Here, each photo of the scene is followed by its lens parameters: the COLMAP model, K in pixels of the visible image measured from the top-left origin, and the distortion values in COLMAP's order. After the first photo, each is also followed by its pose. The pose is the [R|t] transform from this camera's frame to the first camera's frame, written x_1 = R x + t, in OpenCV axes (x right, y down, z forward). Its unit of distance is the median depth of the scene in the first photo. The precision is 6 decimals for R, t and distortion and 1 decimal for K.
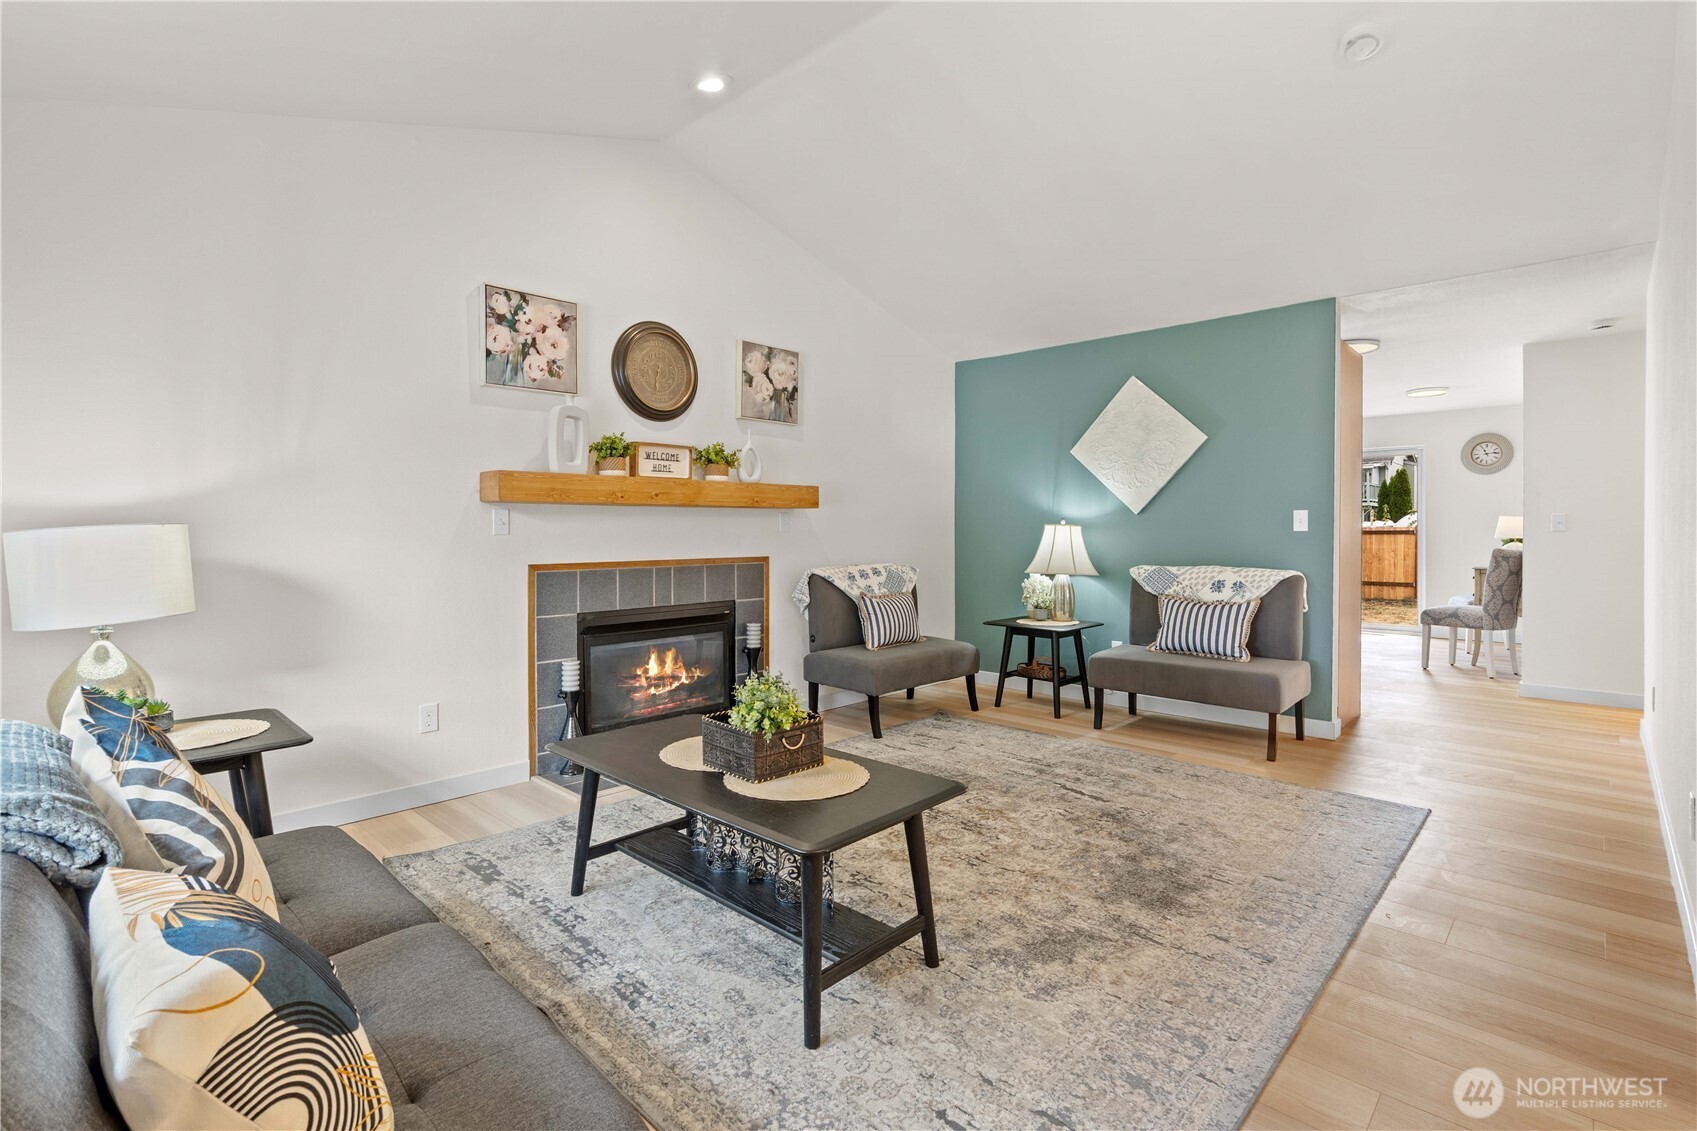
lens RADIAL K [[779.6, 0, 850.6], [0, 779.6, 531.4], [0, 0, 1]] dist [-0.003107, 0.000255]
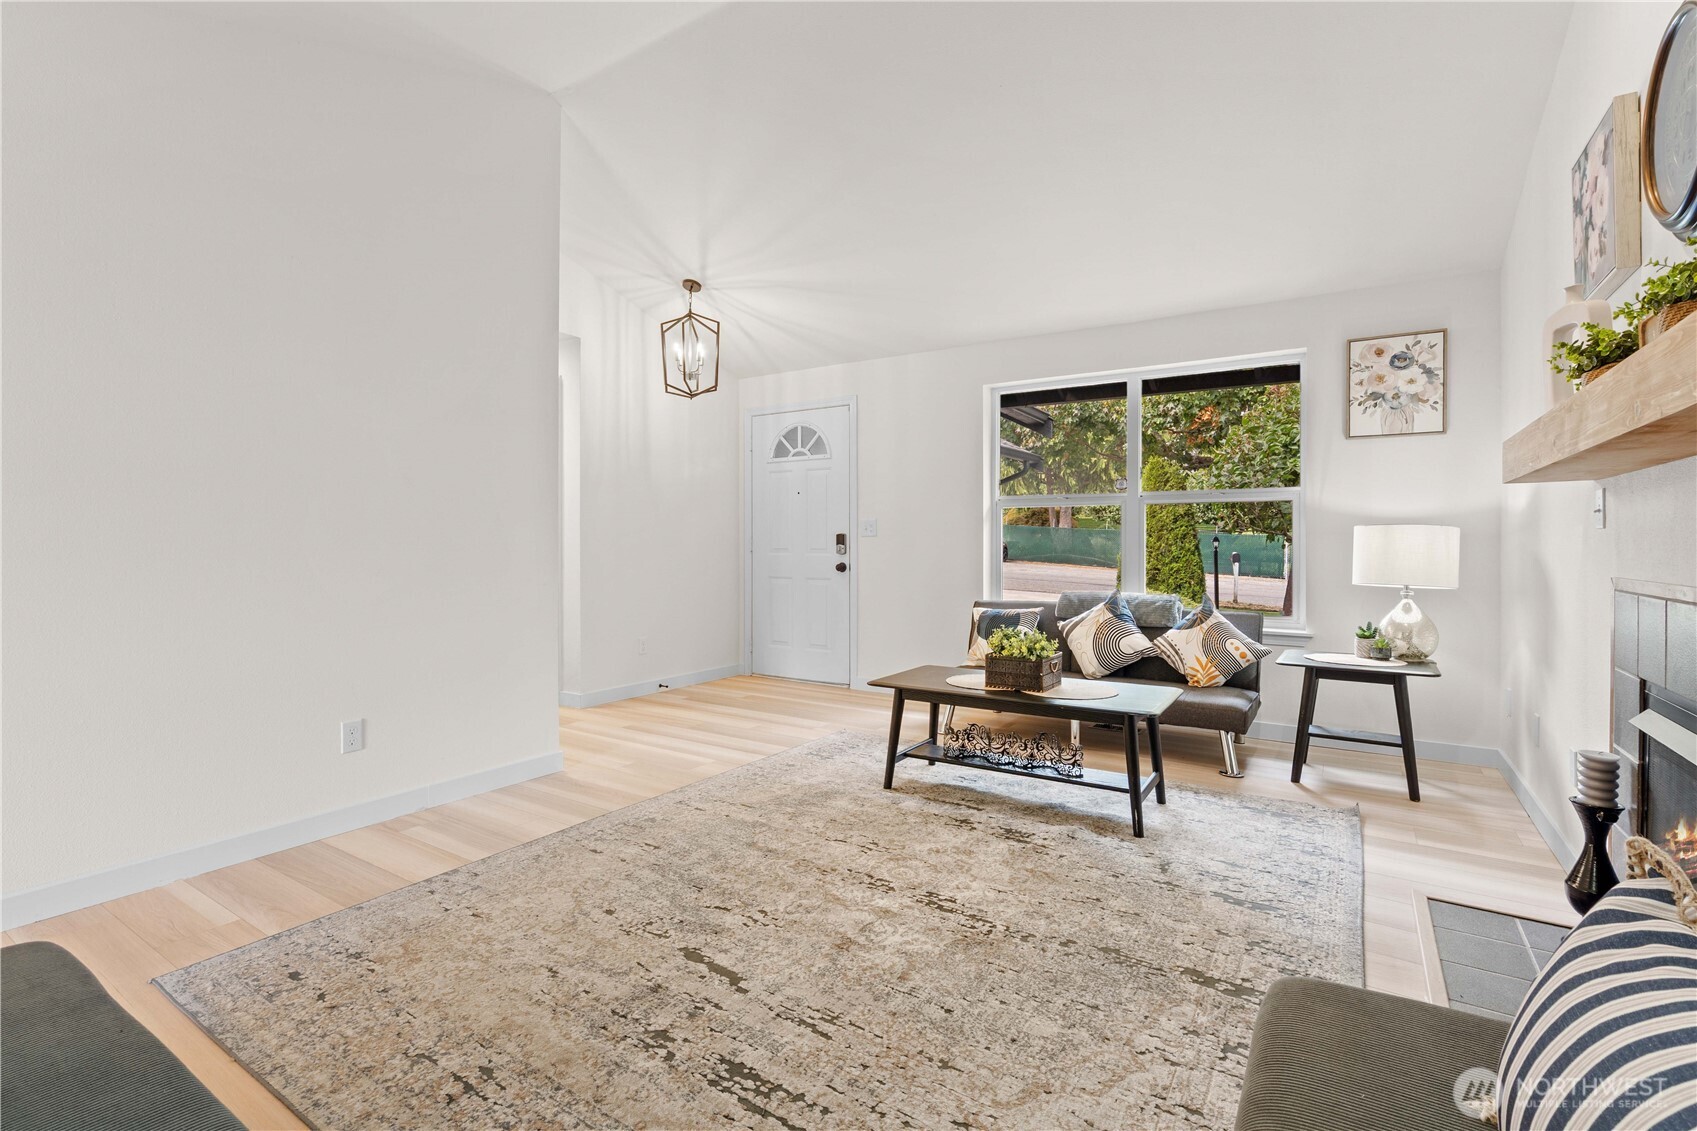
lens RADIAL K [[779.5, 0, 860.7], [0, 779.5, 552.5], [0, 0, 1]] dist [-0.005619, 0.000931]
pose [[-0.979420, 0.004929, -0.201771, 0.255559], [0.002051, 0.999893, 0.014469, 0.011759], [0.201821, 0.013757, -0.979326, 1.349513]]
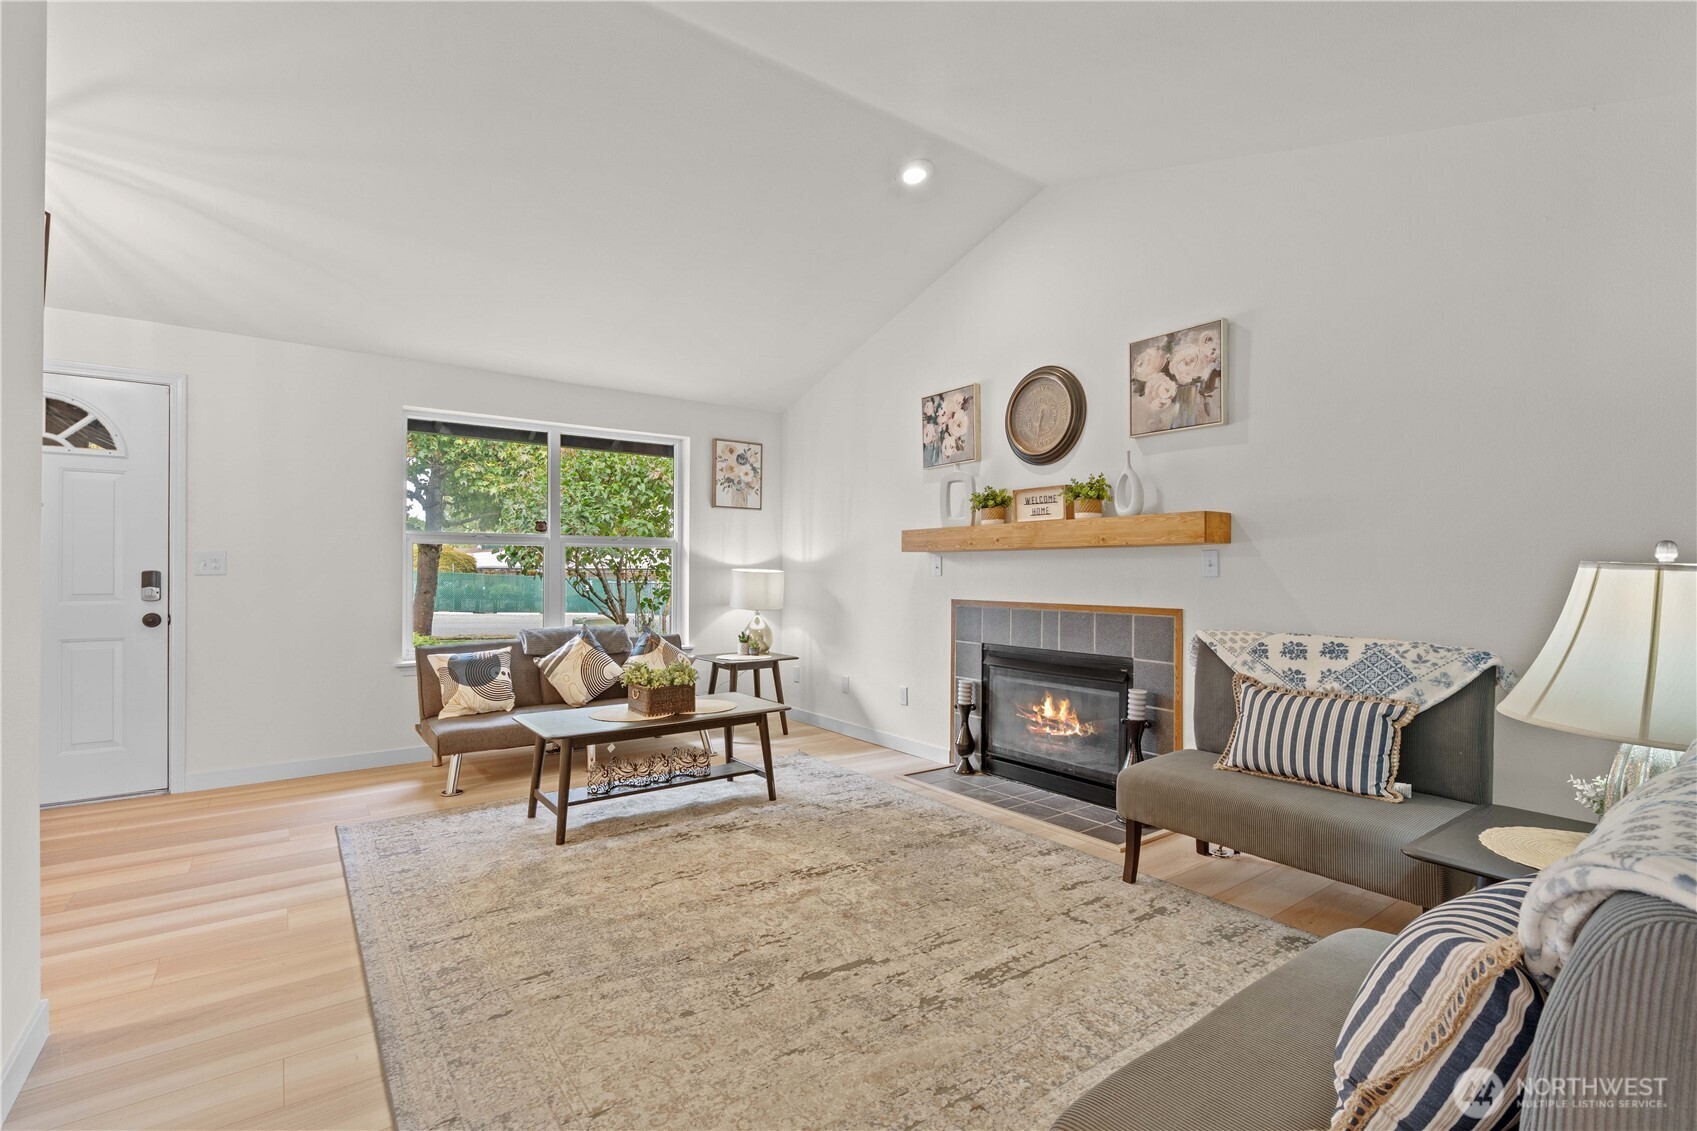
lens RADIAL K [[757.1, 0, 828.1], [0, 757.1, 567.6], [0, 0, 1]] dist [-0.009175, 0.000441]
pose [[-0.175505, -0.000615, -0.984478, 0.792559], [-0.002439, 0.999997, -0.000190, -0.008234], [0.984476, 0.002368, -0.175506, 0.932432]]
